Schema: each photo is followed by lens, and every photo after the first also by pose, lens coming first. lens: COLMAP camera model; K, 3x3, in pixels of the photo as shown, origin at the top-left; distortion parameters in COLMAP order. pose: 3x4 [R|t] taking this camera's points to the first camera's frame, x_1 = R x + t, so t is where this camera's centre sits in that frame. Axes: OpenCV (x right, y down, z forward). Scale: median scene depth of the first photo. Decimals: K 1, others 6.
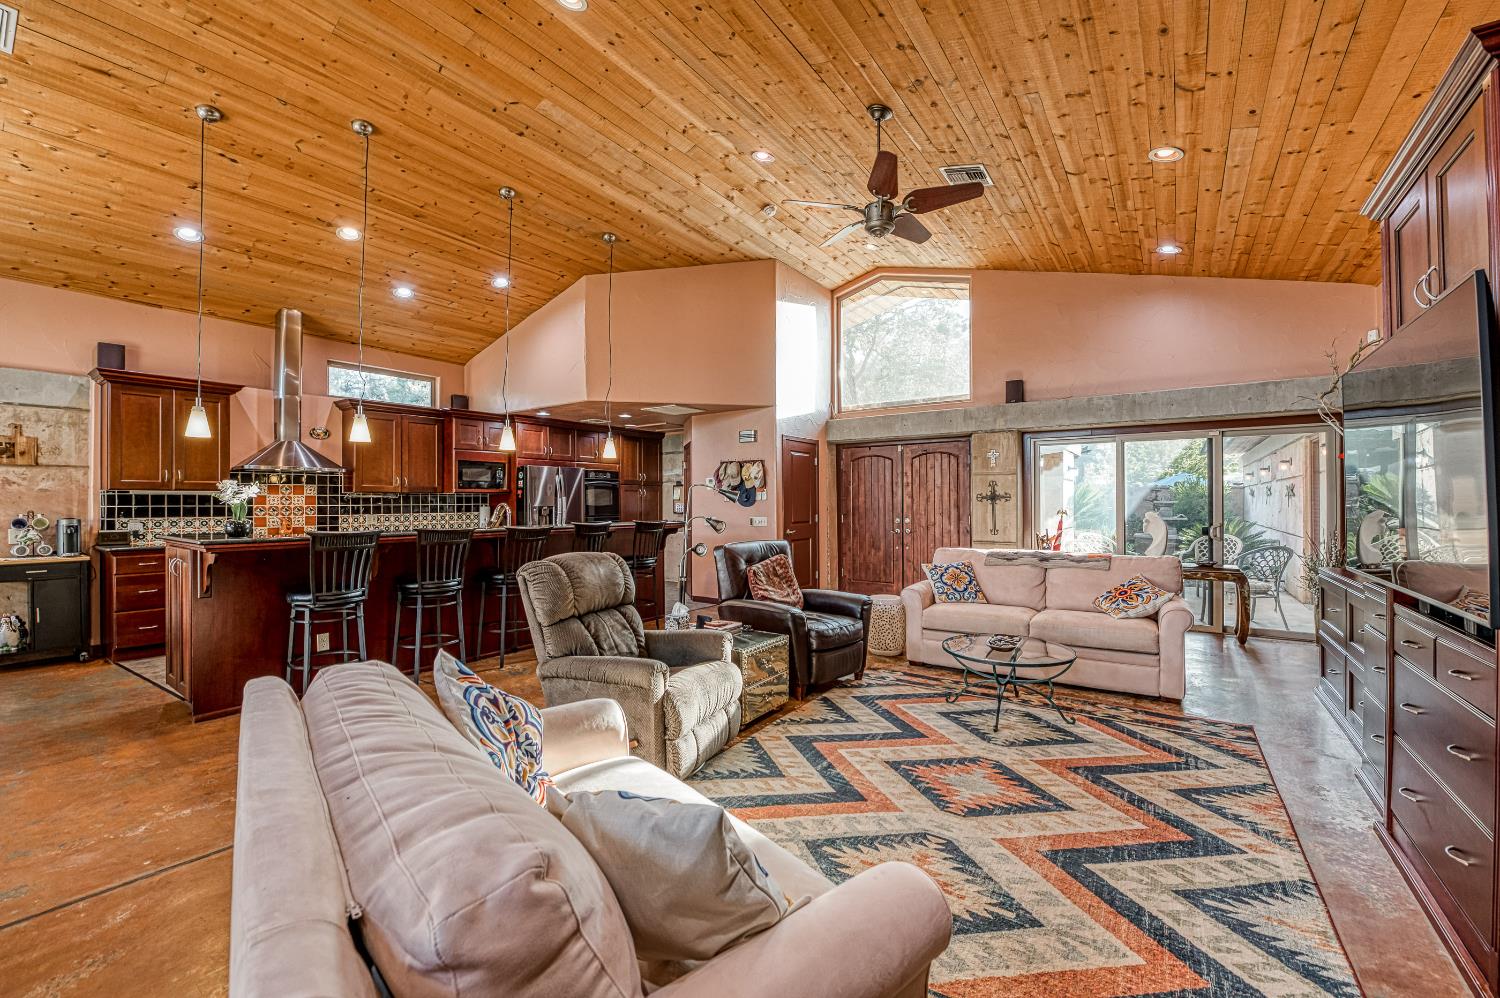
lens RADIAL K [[595.8, 0, 752.5], [0, 595.8, 495.3], [0, 0, 1]] dist [-0.006430, -0.002930]
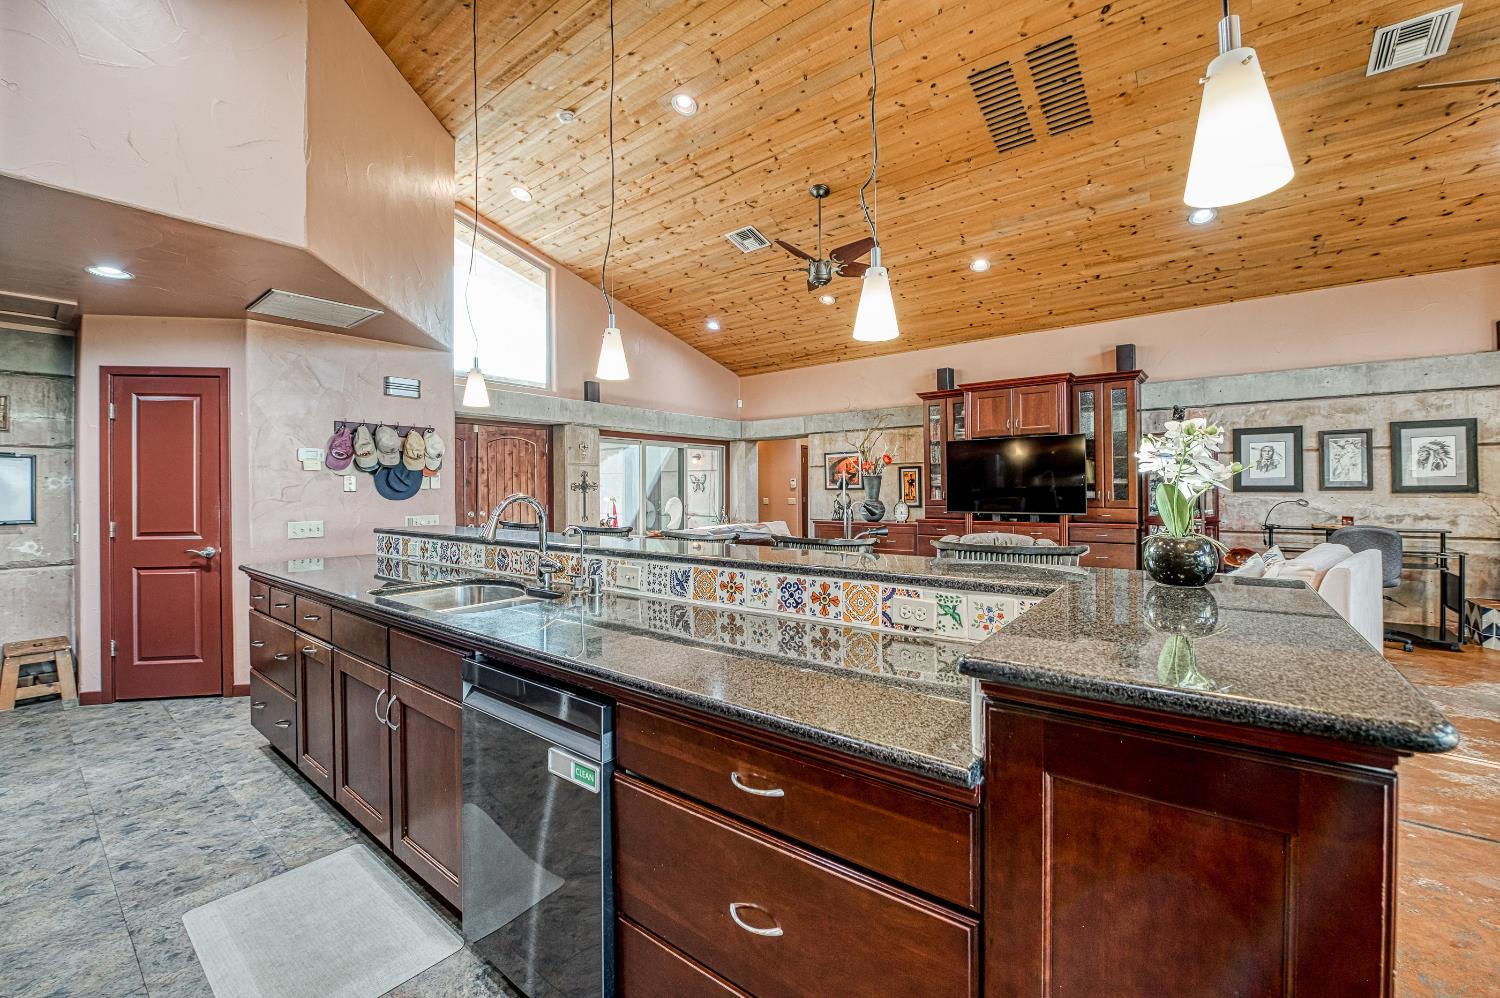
lens RADIAL K [[595.8, 0, 747.8], [0, 595.8, 485.5], [0, 0, 1]] dist [-0.006430, -0.002930]
pose [[0.041833, 0.005712, 0.999108, -0.793409], [-0.000608, 0.999984, -0.005691, 0.008604], [-0.999124, -0.000369, 0.041836, 0.797074]]
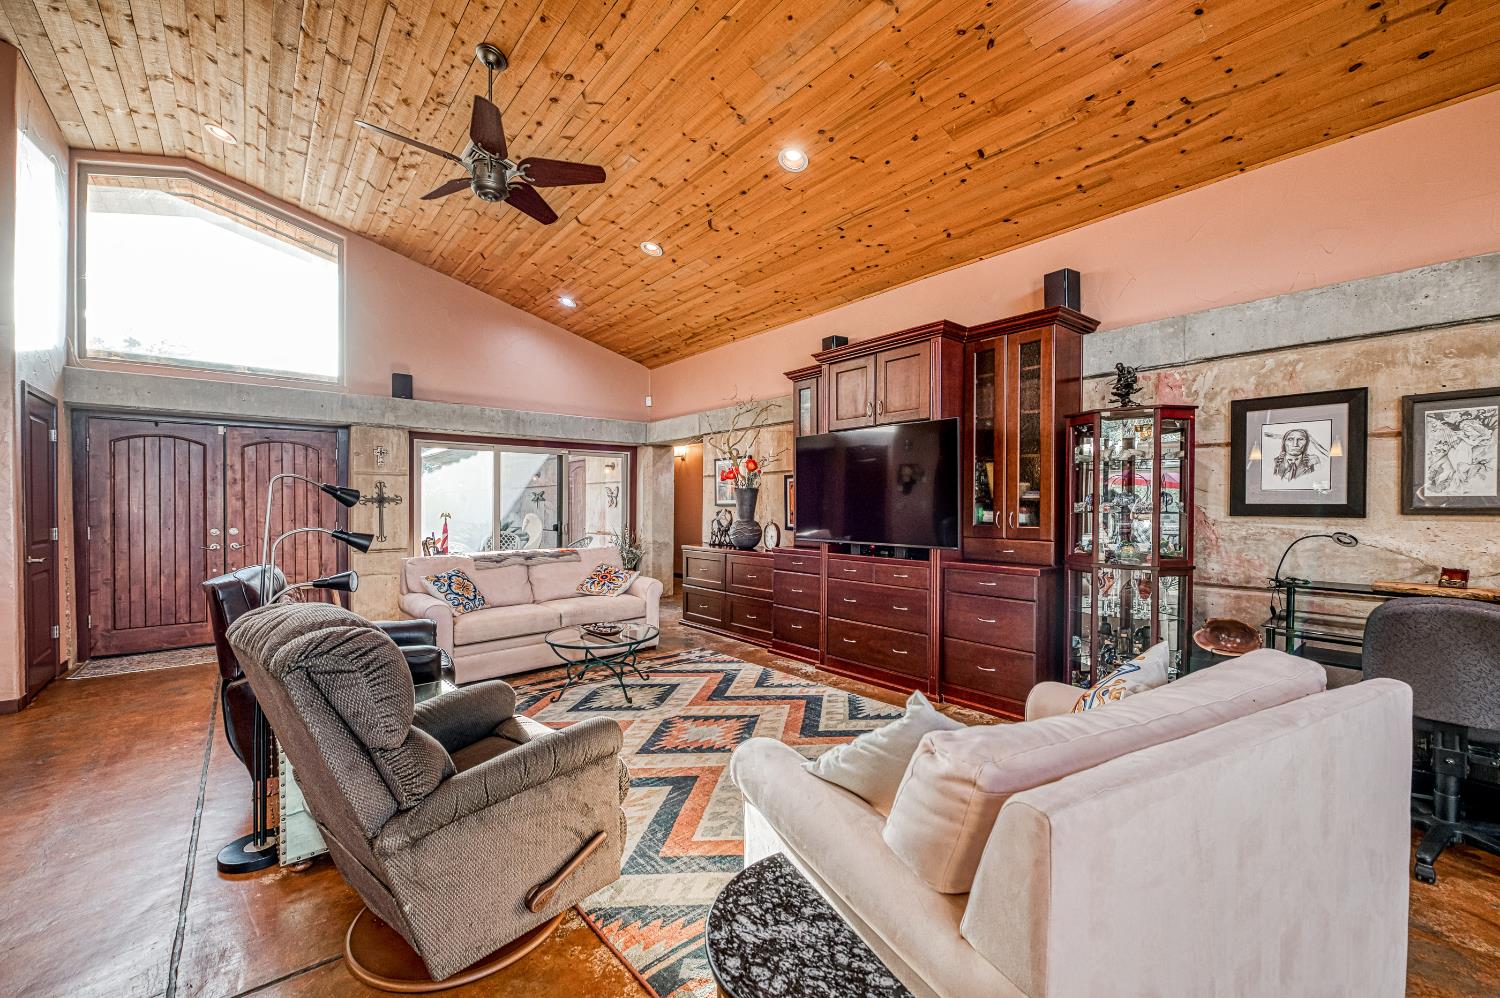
lens RADIAL K [[595.8, 0, 742.2], [0, 595.8, 509.6], [0, 0, 1]] dist [-0.006430, -0.002930]
pose [[0.250766, -0.006873, 0.968023, -0.390180], [-0.008054, 0.999925, 0.009186, 0.006332], [-0.968014, -0.010100, 0.250692, 0.303091]]
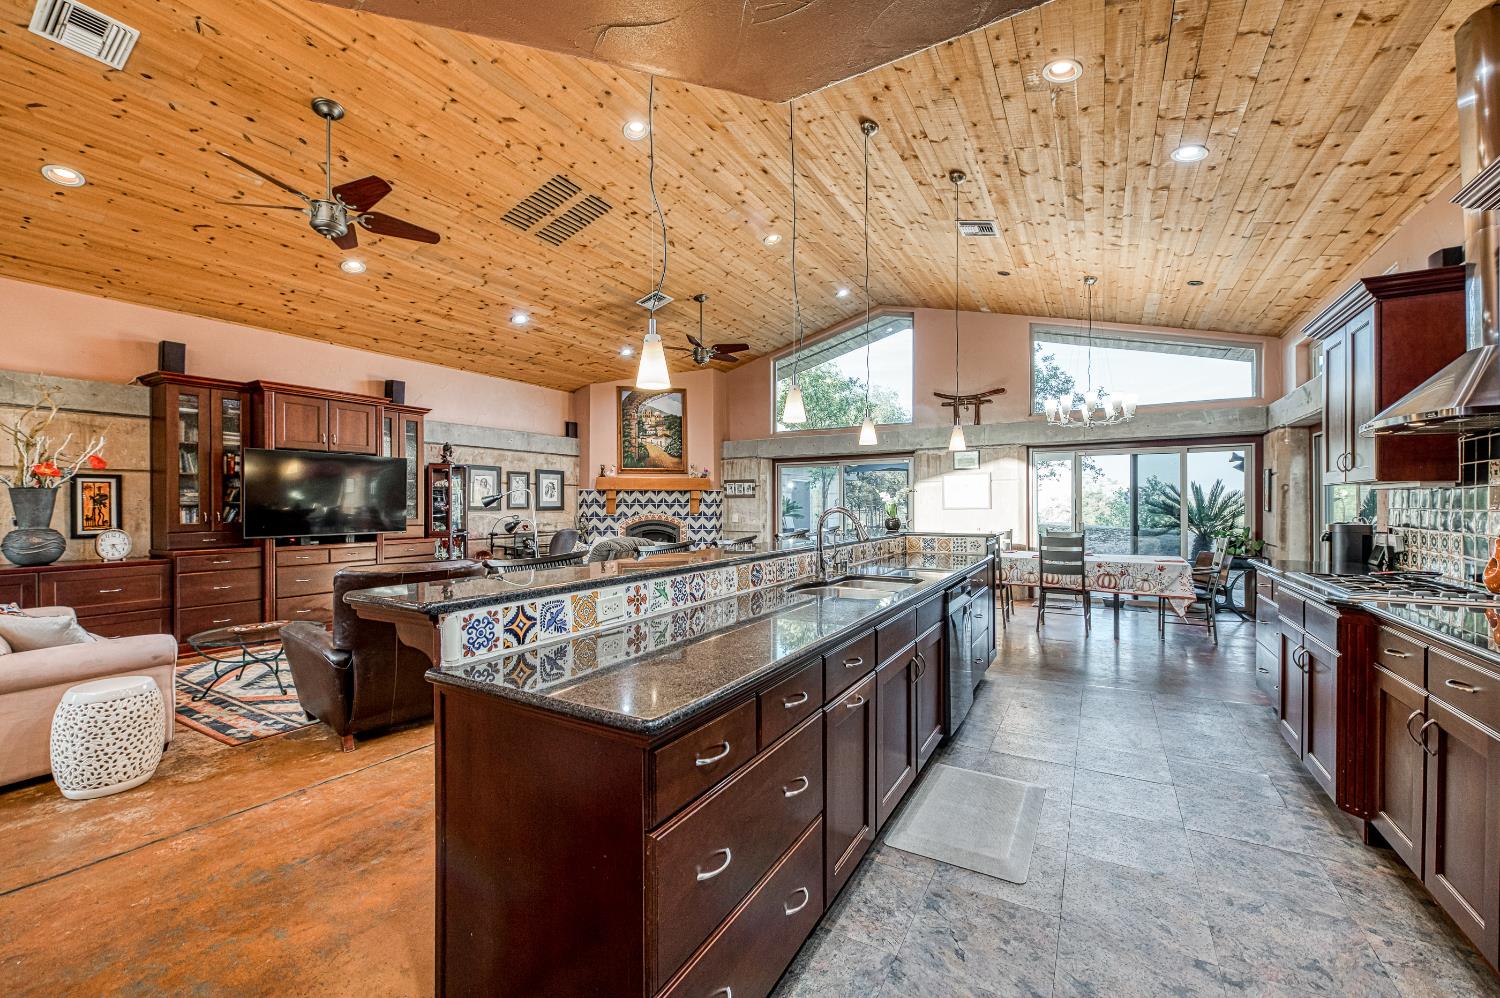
lens RADIAL K [[595.8, 0, 746.8], [0, 595.8, 506.1], [0, 0, 1]] dist [-0.006430, -0.002930]
pose [[-0.998358, 0.000688, -0.057274, -0.307178], [0.000779, 0.999998, -0.001554, 0.005173], [0.057273, -0.001596, -0.998357, 1.455577]]
